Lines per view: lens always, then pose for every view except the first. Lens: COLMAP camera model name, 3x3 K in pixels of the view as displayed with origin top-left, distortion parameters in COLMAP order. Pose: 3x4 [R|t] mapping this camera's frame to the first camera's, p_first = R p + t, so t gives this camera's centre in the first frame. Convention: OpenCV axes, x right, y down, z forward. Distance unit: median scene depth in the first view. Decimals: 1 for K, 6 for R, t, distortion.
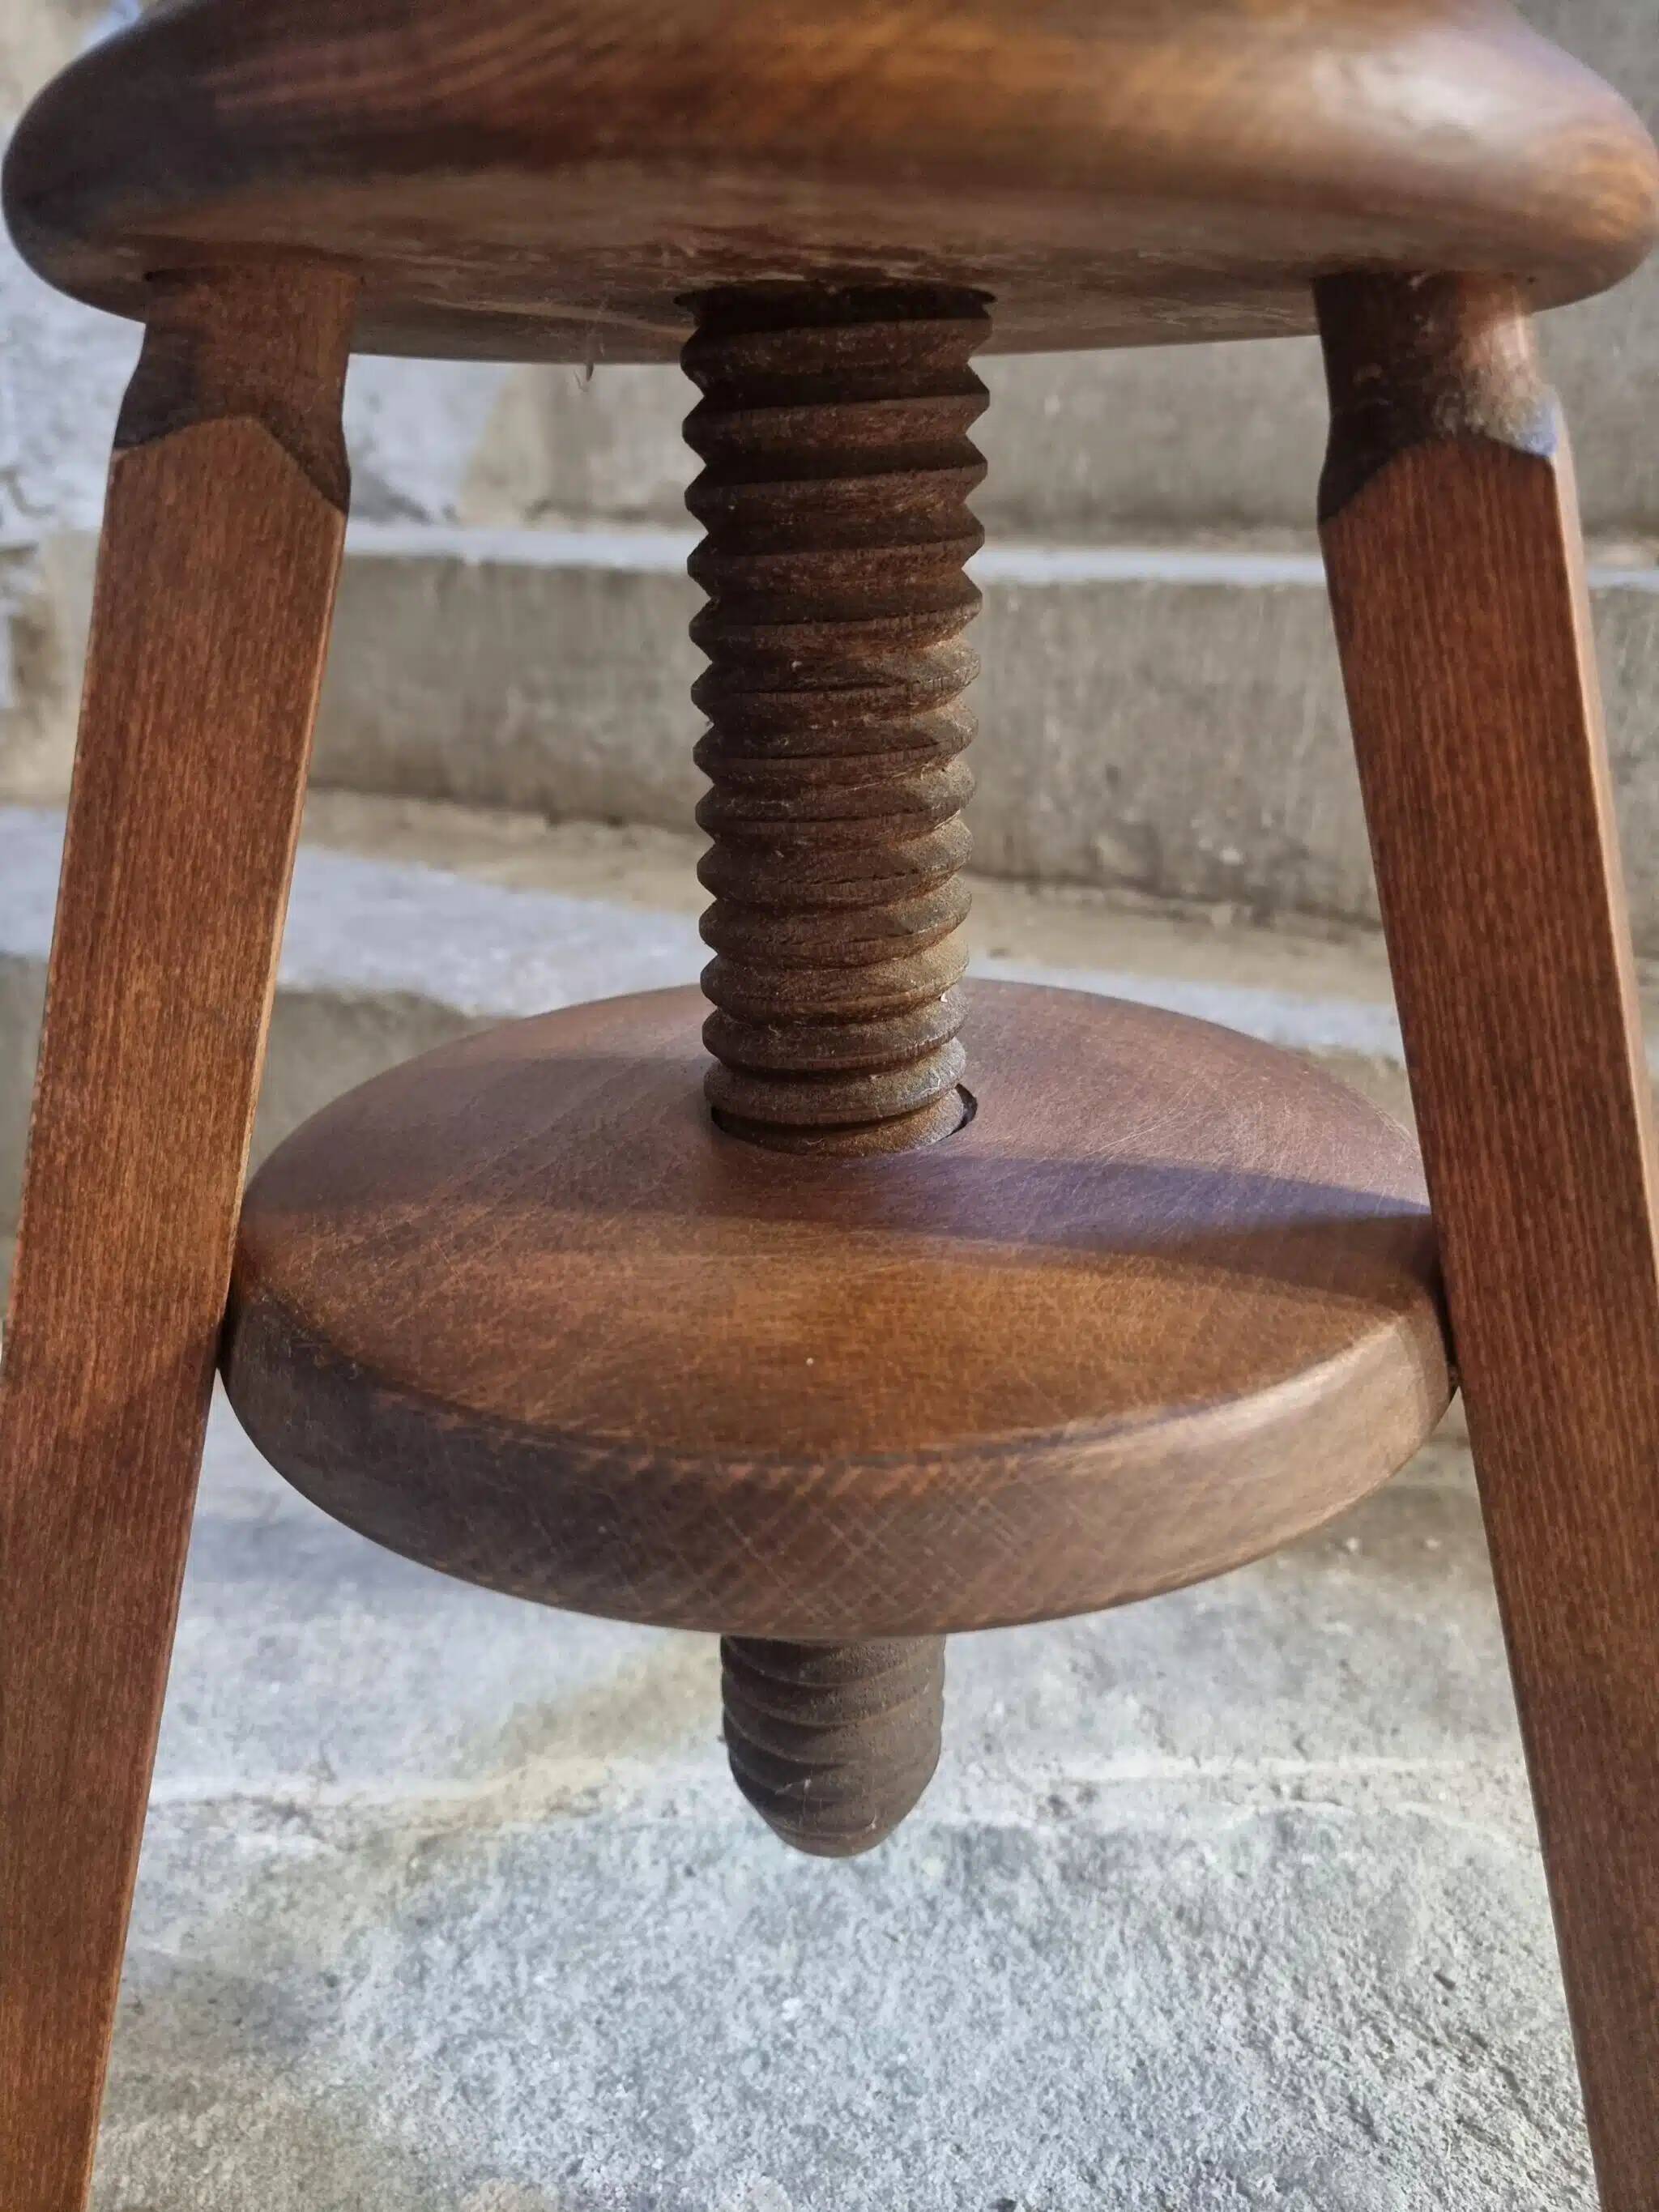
lens RADIAL K [[1563.2, 0, 823.4], [0, 1563.2, 1173.2], [0, 0, 1]] dist [0.050336, -0.053225]
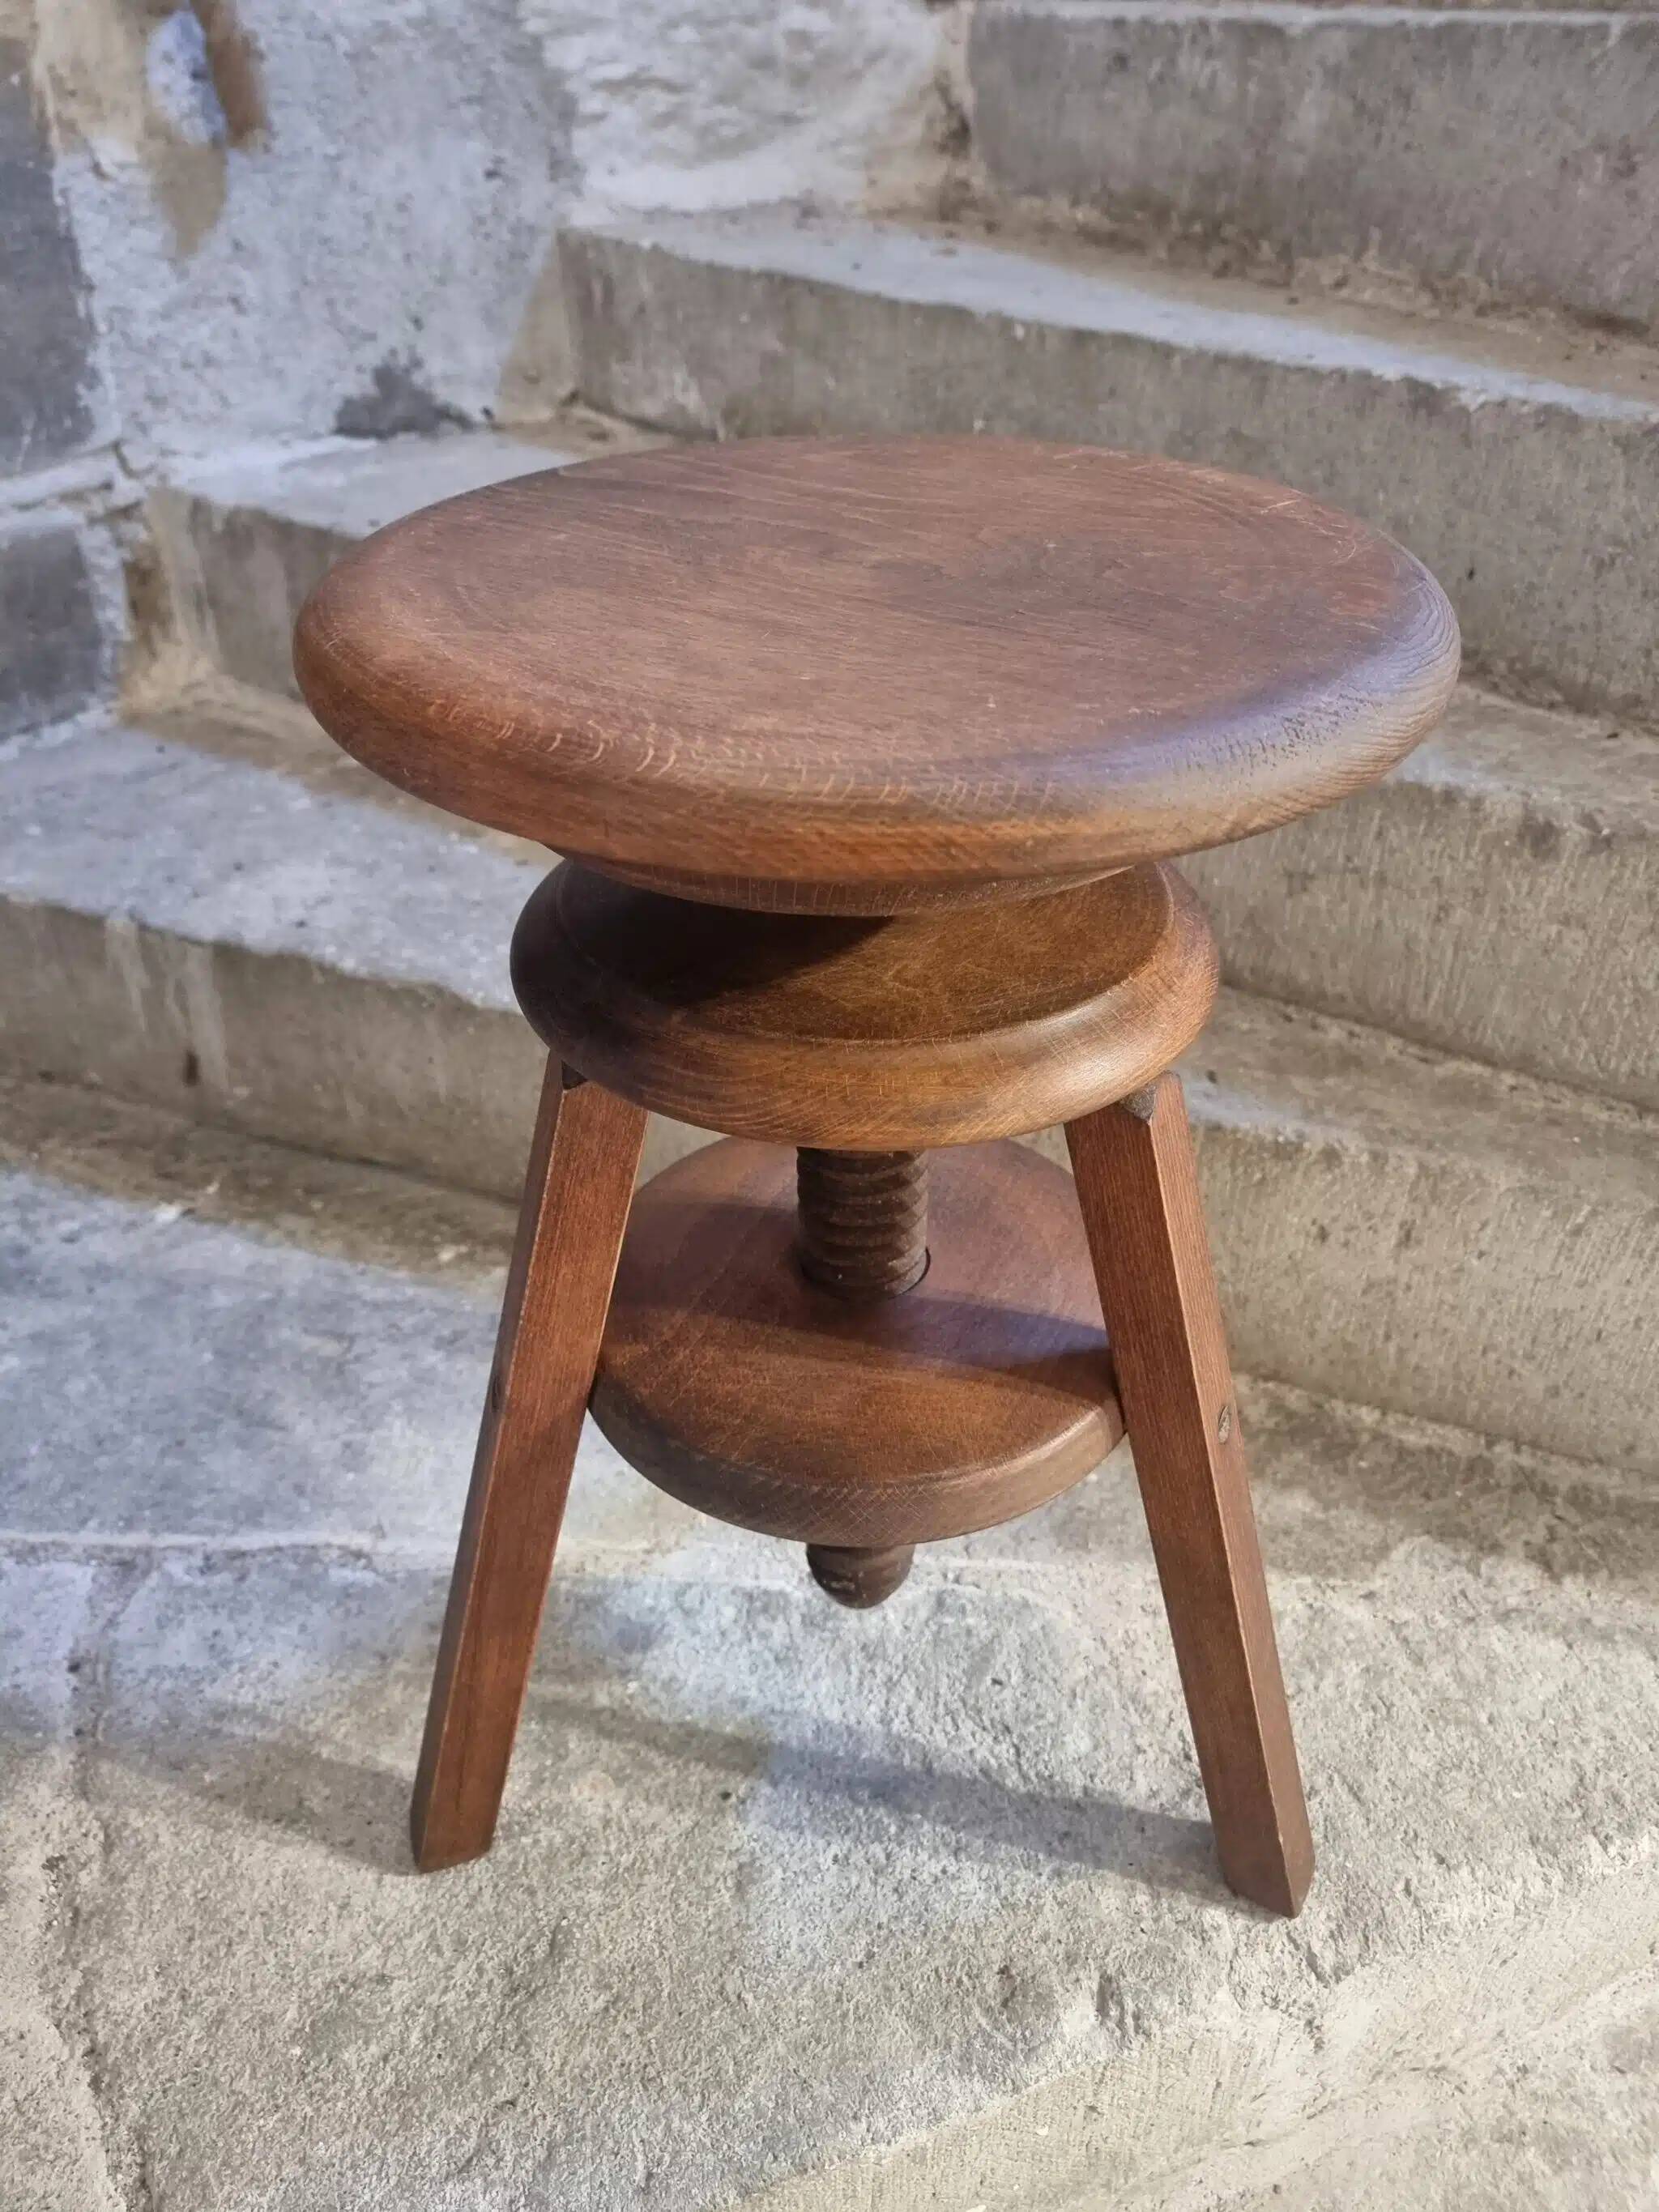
lens RADIAL K [[1563.2, 0, 829.6], [0, 1563.2, 1140.9], [0, 0, 1]] dist [0.050336, -0.053225]
pose [[0.997601, 0.045711, -0.051982, 0.252771], [-0.033865, 0.977236, 0.209437, -0.435496], [0.060373, -0.207174, 0.976439, -0.572674]]
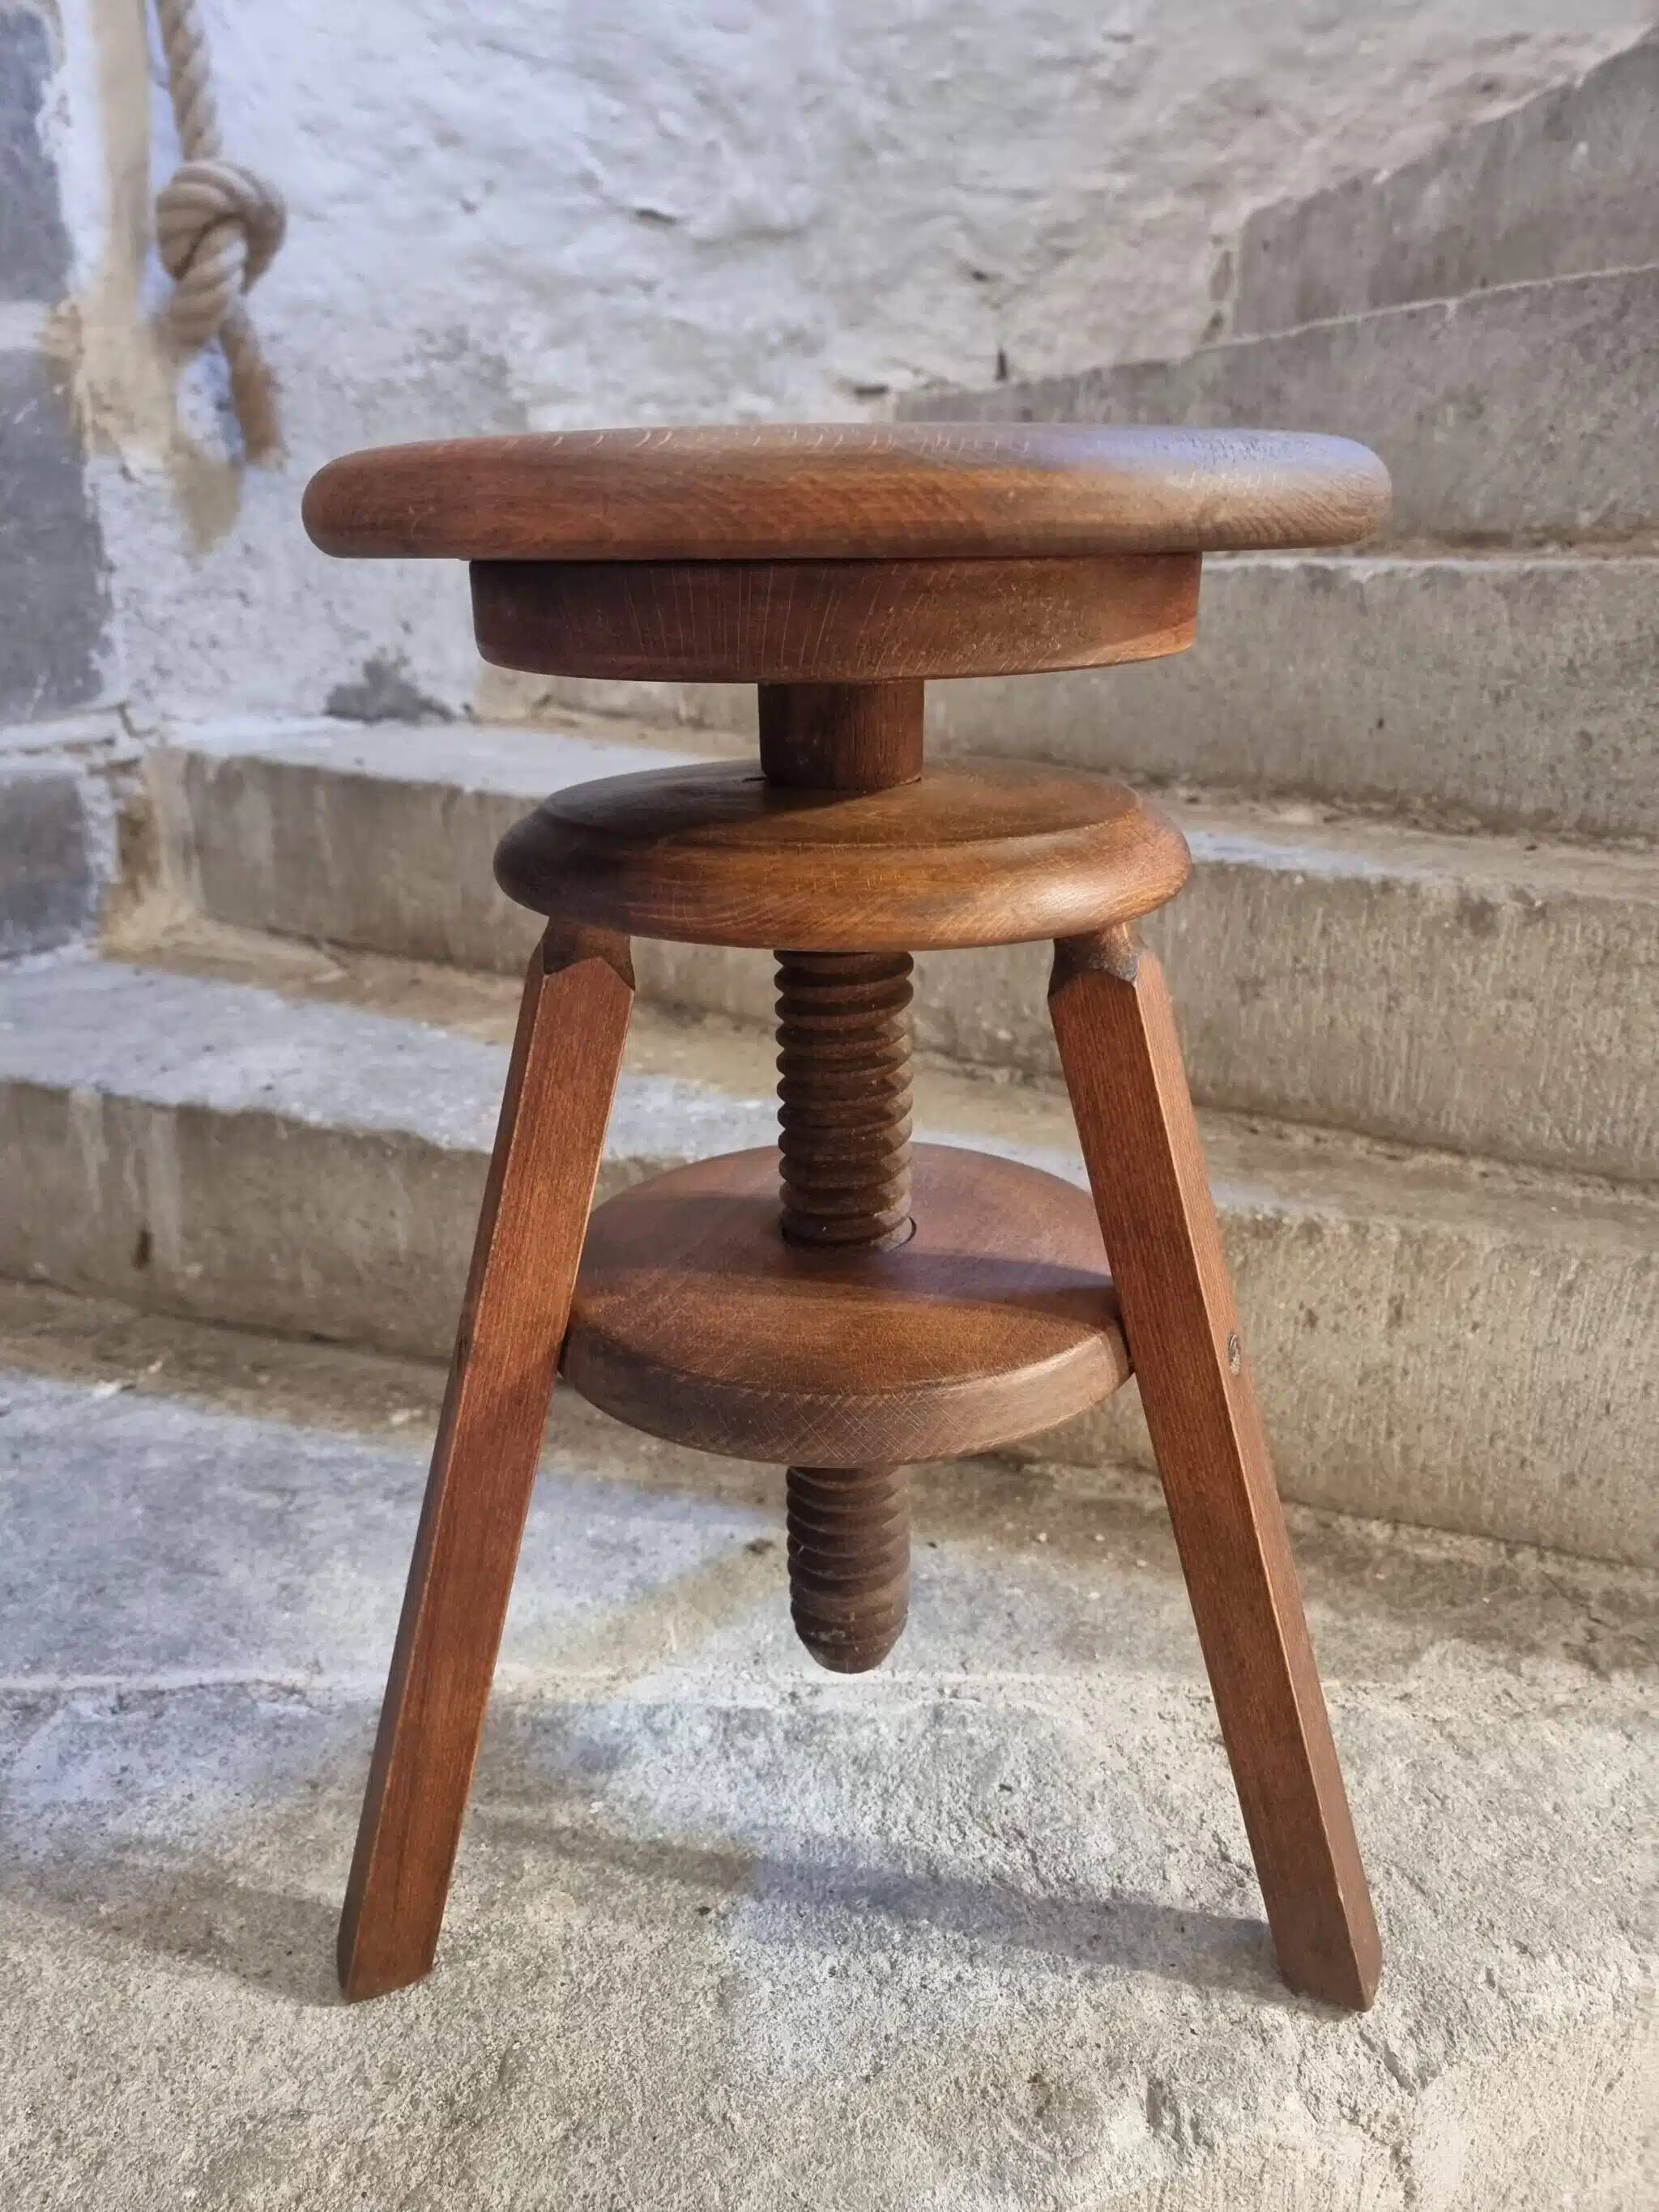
lens RADIAL K [[1563.2, 0, 820.9], [0, 1563.2, 1140.8], [0, 0, 1]] dist [0.050336, -0.053225]
pose [[0.999360, 0.011908, -0.033727, 0.237507], [-0.013640, 0.998576, -0.051573, -0.060308], [0.033065, 0.052000, 0.998100, -0.580580]]
